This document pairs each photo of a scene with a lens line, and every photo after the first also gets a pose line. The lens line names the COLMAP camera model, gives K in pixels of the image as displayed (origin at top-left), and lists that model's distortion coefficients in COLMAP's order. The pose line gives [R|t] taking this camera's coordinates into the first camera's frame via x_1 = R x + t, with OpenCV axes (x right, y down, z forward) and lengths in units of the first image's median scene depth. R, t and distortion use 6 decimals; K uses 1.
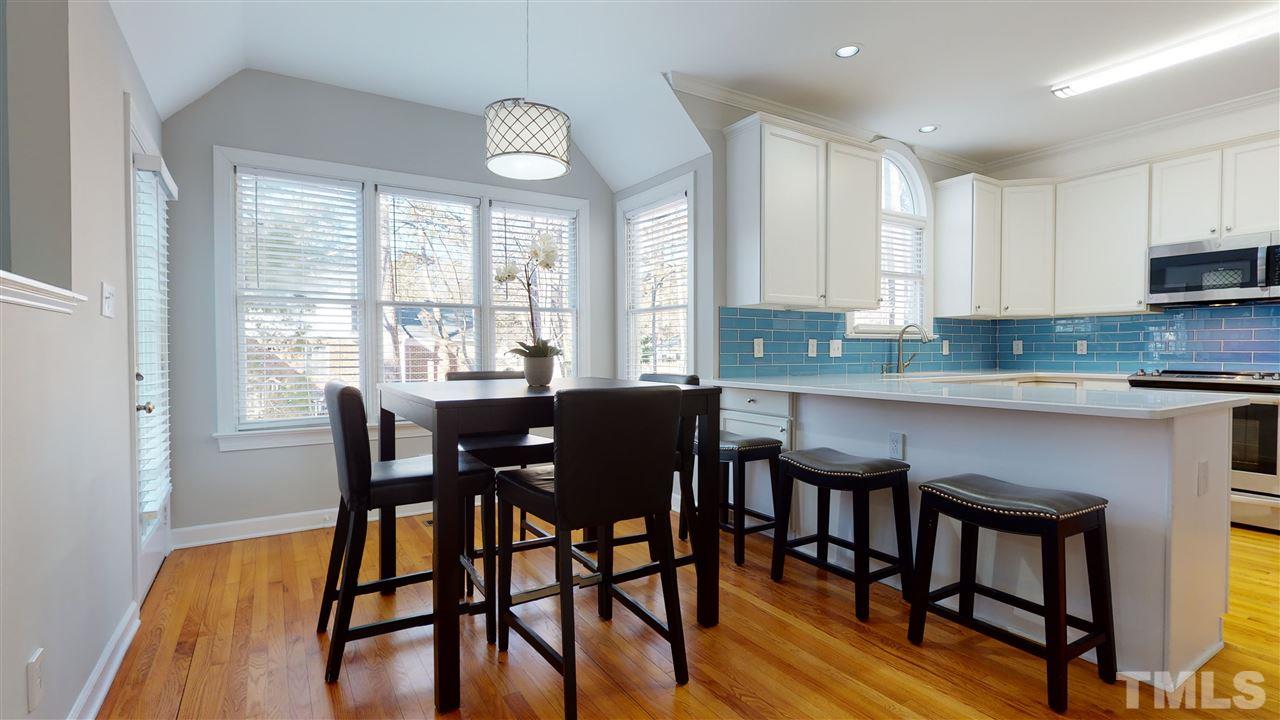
lens RADIAL K [[589.6, 0, 637.4], [0, 589.6, 362.6], [0, 0, 1]] dist [-0.003965, 0.000671]
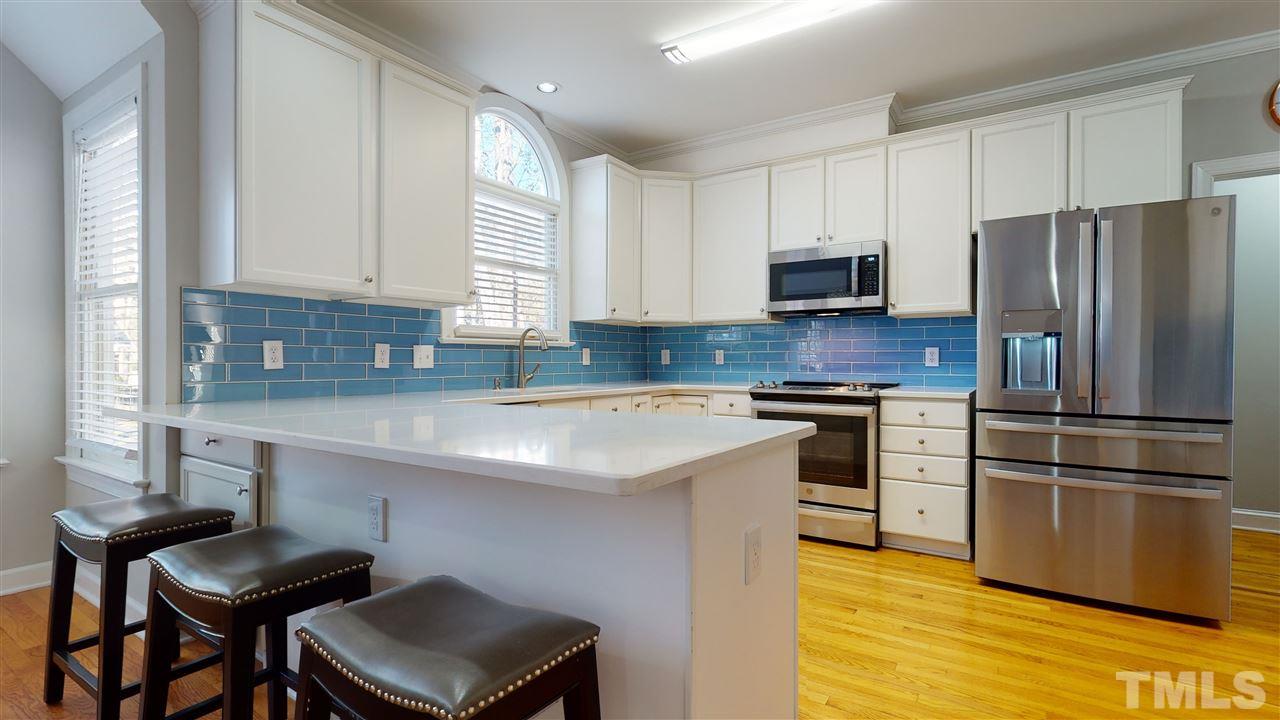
lens RADIAL K [[589.6, 0, 637.4], [0, 589.6, 362.6], [0, 0, 1]] dist [-0.003965, 0.000671]
pose [[0.910102, 0.001927, 0.414379, 0.270969], [0.004855, 0.999871, -0.015313, -0.003865], [-0.414355, 0.015948, 0.909976, 0.214032]]
